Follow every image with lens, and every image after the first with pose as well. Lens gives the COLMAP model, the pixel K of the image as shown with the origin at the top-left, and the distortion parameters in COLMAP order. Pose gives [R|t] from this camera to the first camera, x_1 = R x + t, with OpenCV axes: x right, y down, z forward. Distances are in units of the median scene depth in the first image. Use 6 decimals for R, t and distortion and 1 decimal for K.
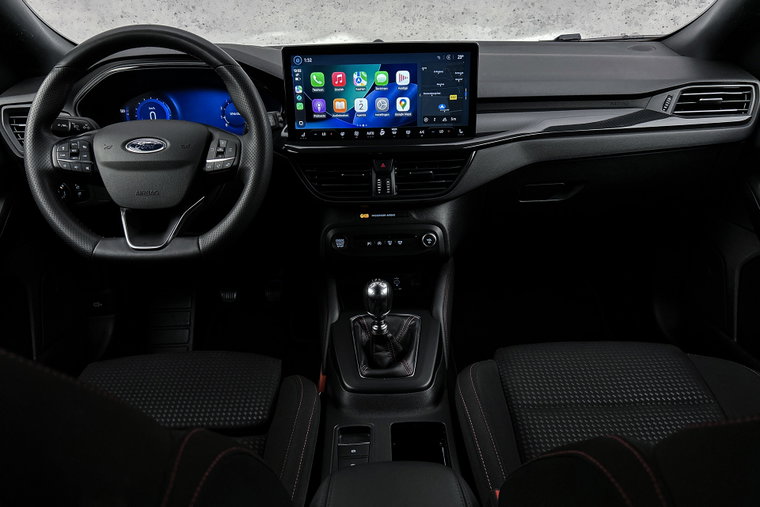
lens RADIAL K [[571.0, 0, 382.3], [0, 571.0, 264.7], [0, 0, 1]] dist [0.045694, -0.058088]
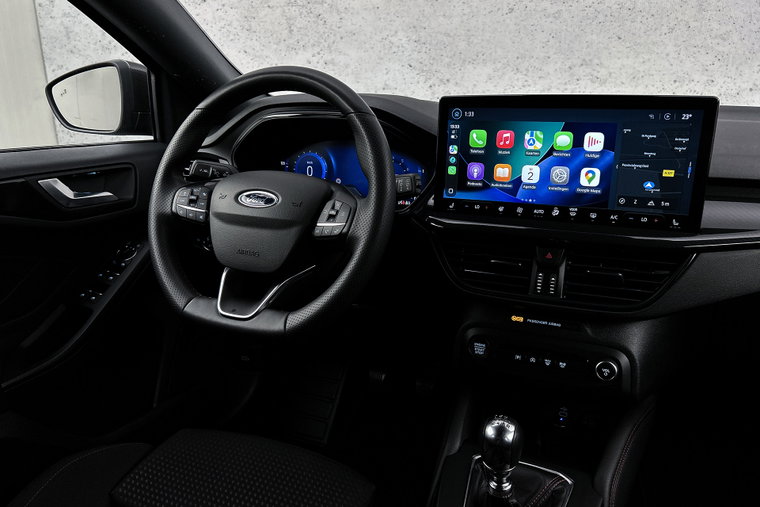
lens RADIAL K [[571.0, 0, 385.7], [0, 571.0, 261.6], [0, 0, 1]] dist [0.045694, -0.058088]
pose [[0.906601, 0.136756, -0.399216, 0.106651], [-0.186334, 0.978542, -0.087945, -0.065313], [0.378622, 0.154119, 0.912629, 0.261879]]
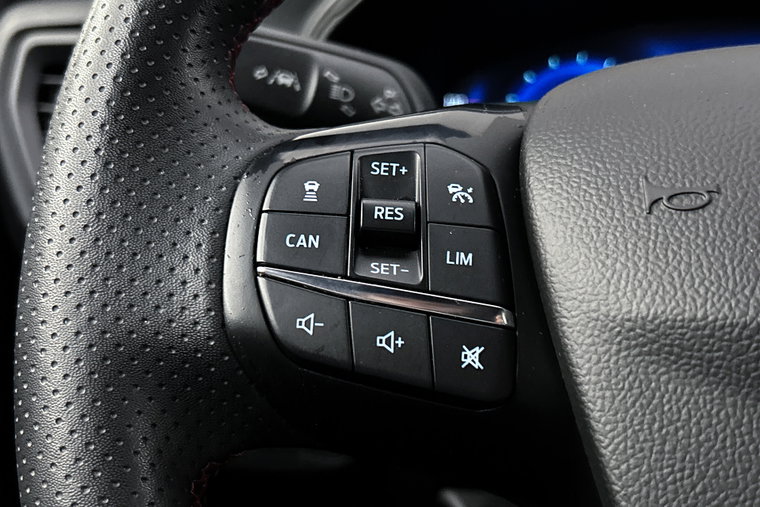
lens RADIAL K [[923.2, 0, 382.4], [0, 923.2, 253.4], [0, 0, 1]] dist [0.011681, 0.000000]
pose [[0.967956, 0.081941, -0.237376, -0.429364], [-0.131458, 0.970739, -0.200958, -0.130530], [0.213963, 0.225724, 0.950404, 0.712001]]
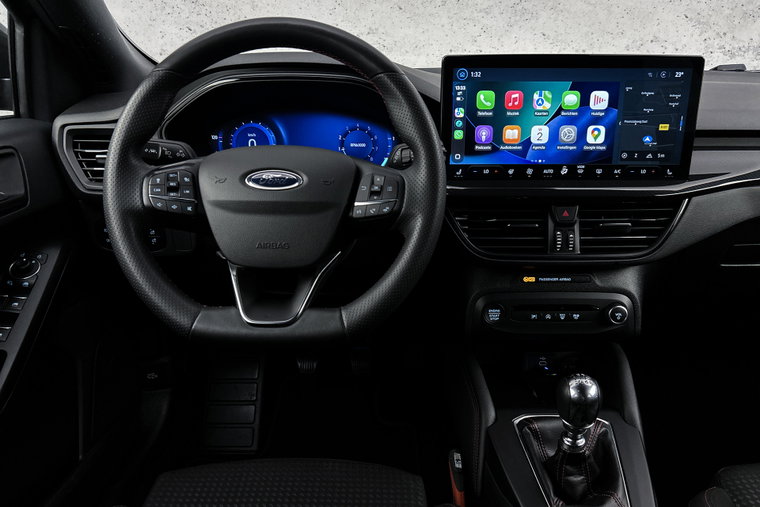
lens RADIAL K [[571.0, 0, 382.0], [0, 571.0, 259.8], [0, 0, 1]] dist [0.045694, -0.058088]
pose [[0.999555, 0.027432, -0.011758, -0.231883], [-0.028349, 0.995844, -0.086550, -0.043547], [0.009335, 0.086844, 0.996178, 0.261723]]
